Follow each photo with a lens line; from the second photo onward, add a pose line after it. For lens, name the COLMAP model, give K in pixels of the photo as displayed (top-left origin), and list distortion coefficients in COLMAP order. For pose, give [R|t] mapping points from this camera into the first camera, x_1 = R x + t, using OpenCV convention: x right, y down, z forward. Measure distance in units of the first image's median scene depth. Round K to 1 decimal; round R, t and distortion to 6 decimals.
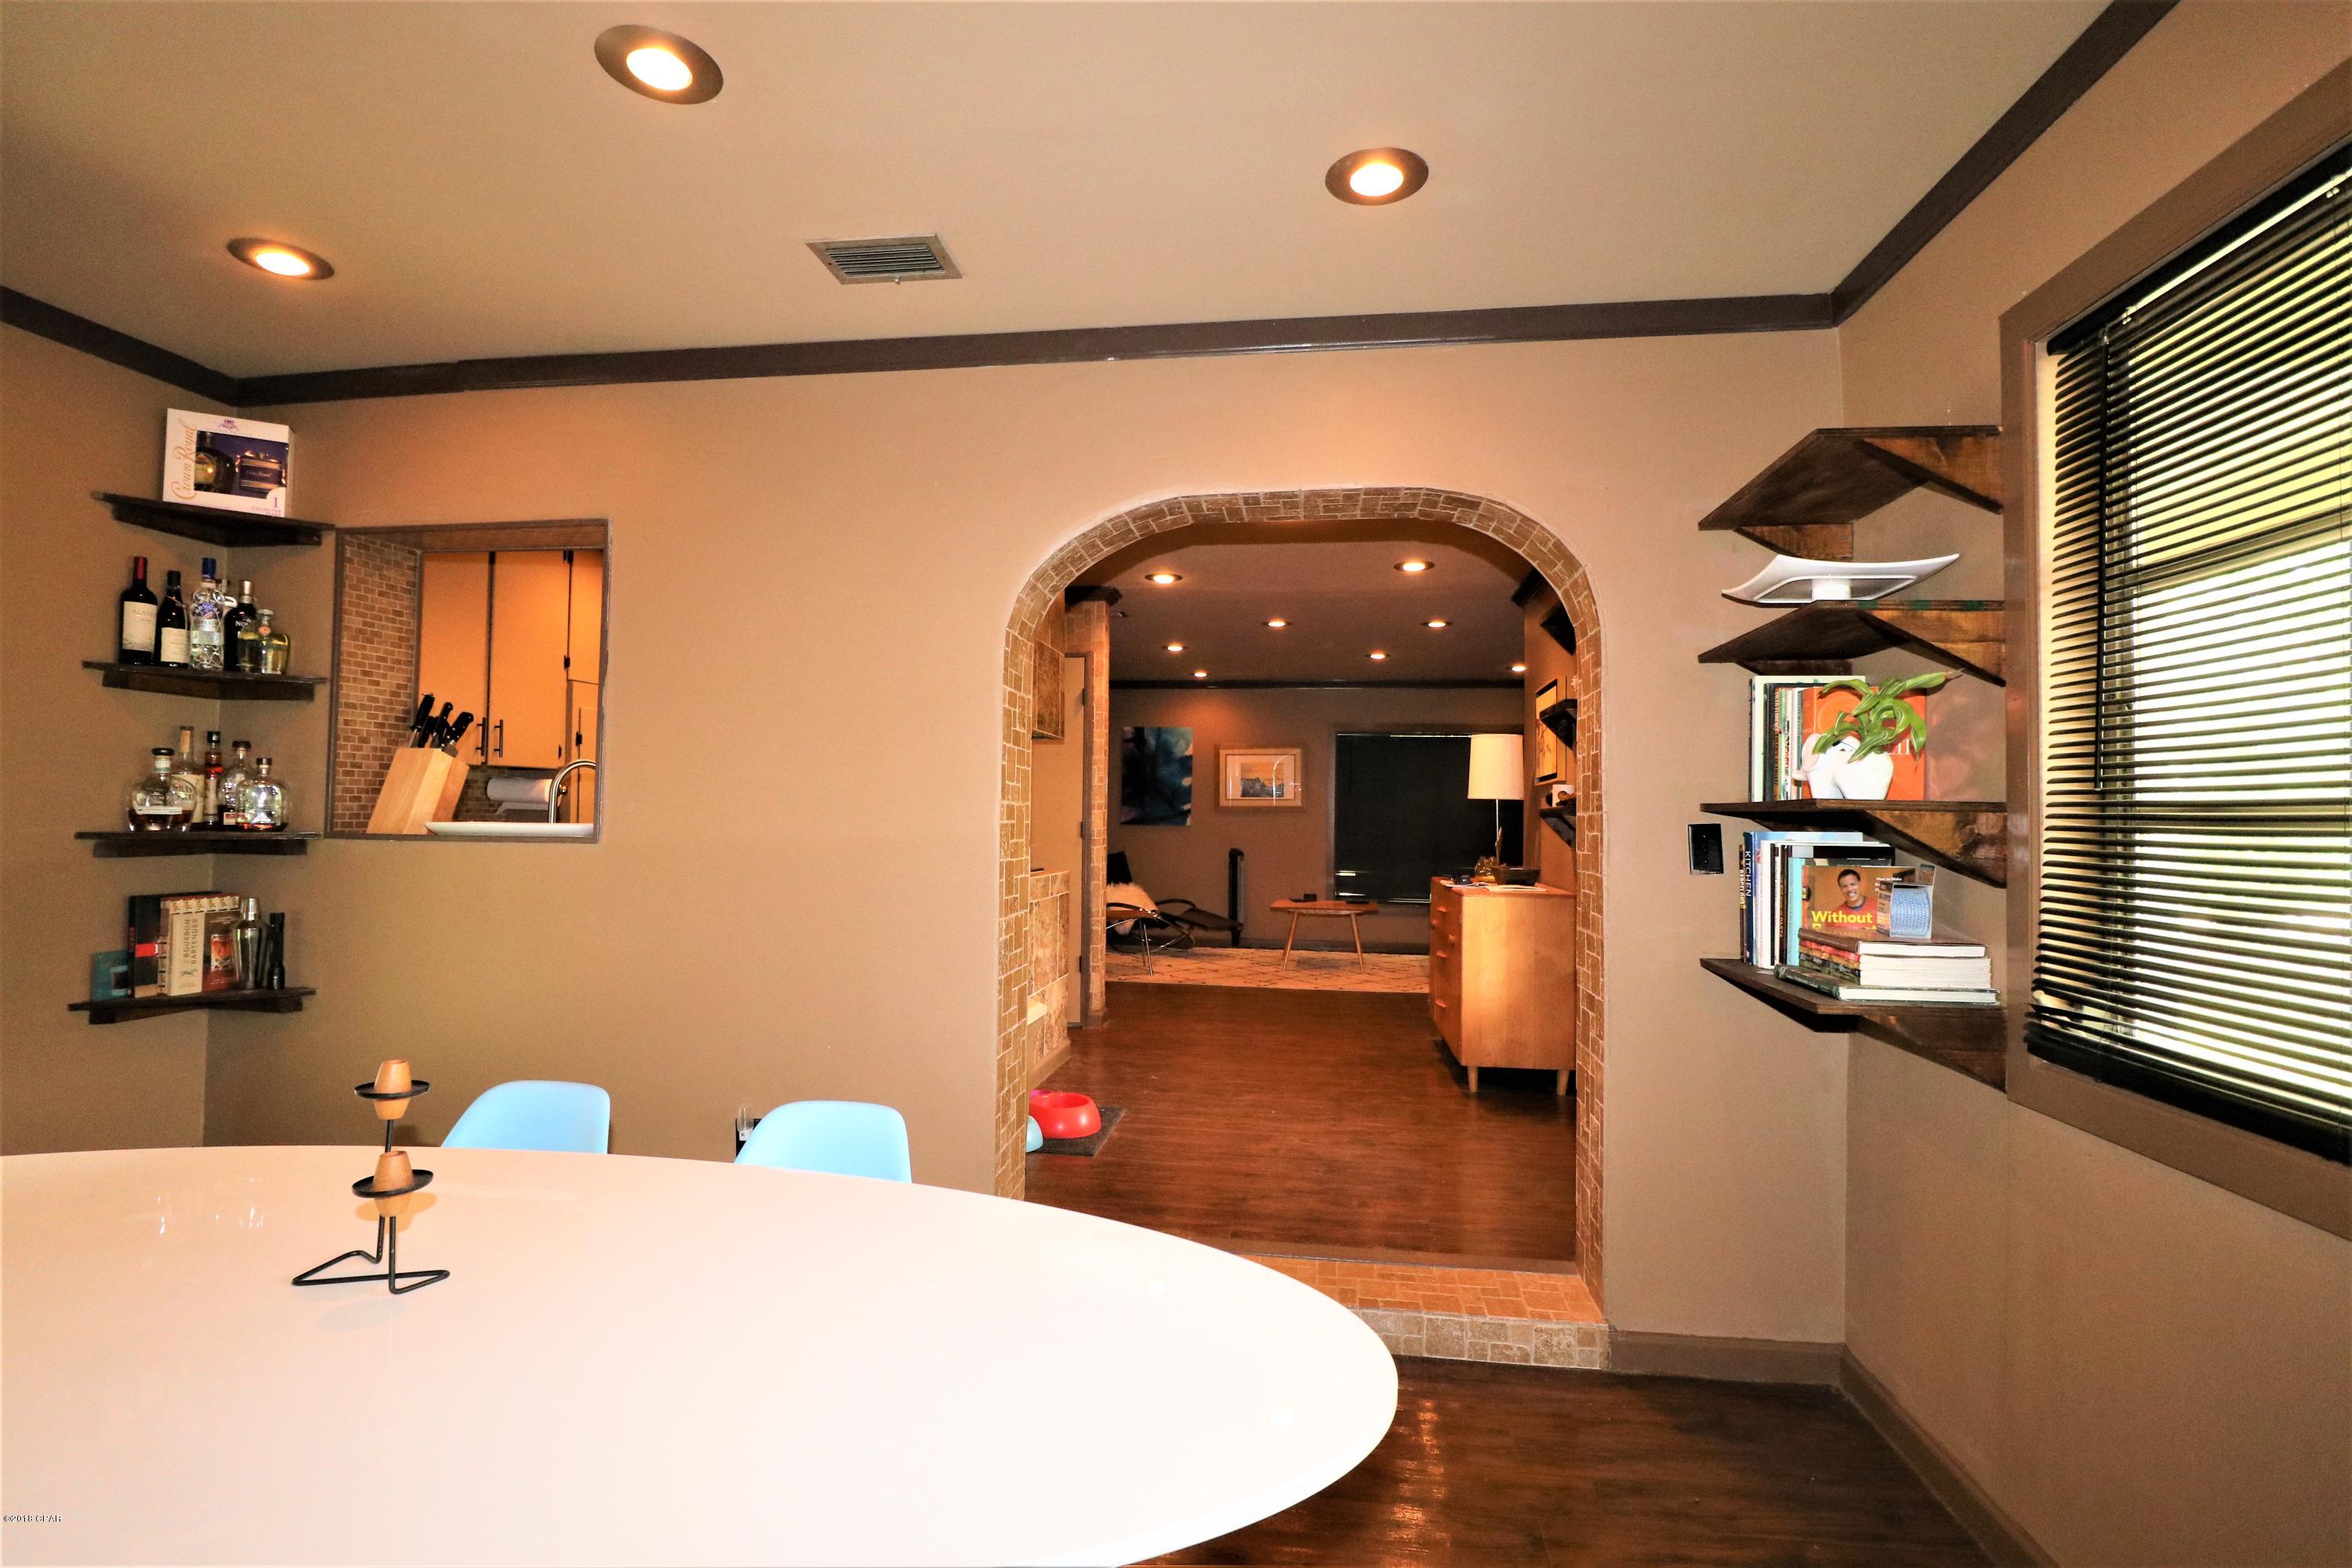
lens RADIAL K [[1092.0, 0, 1176.8], [0, 1092.0, 782.0], [0, 0, 1]] dist [-0.004651, -0.009800]
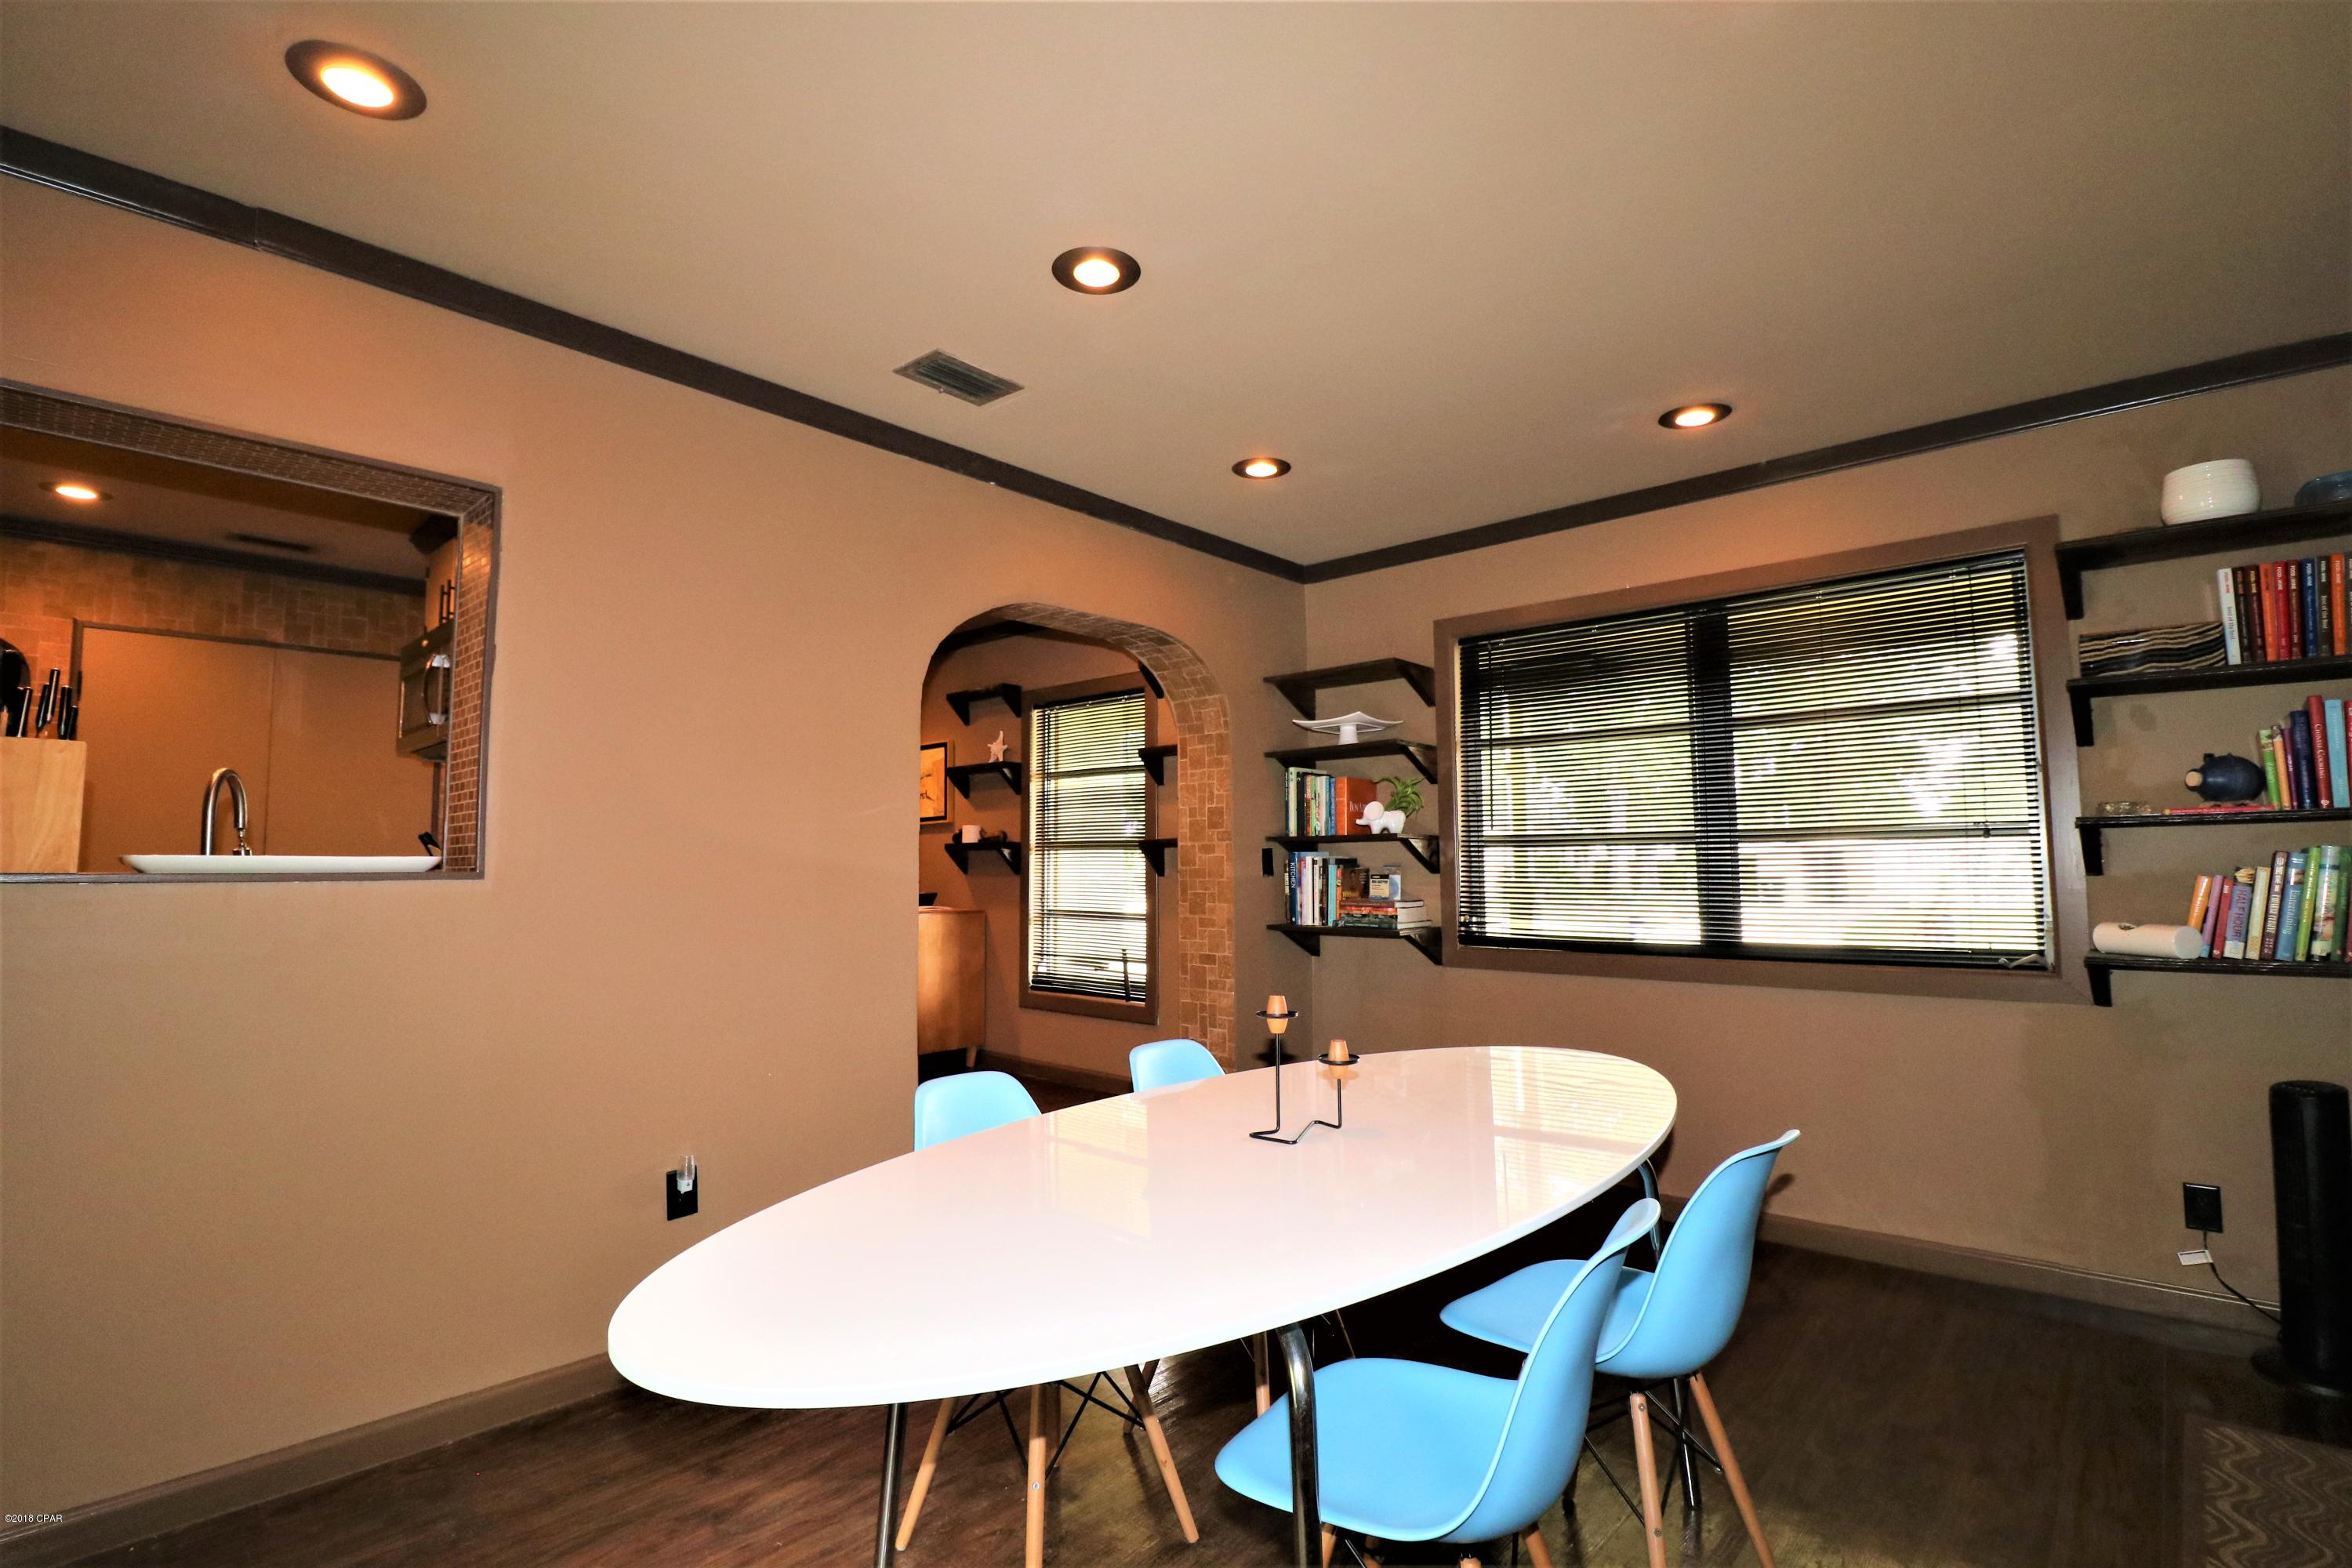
lens RADIAL K [[1092.0, 0, 1173.4], [0, 1092.0, 778.6], [0, 0, 1]] dist [-0.004651, -0.009800]
pose [[0.560048, 0.050782, 0.826902, -1.100871], [-0.014011, 0.998557, -0.051835, 0.019626], [-0.828341, 0.017444, 0.559952, 0.137014]]
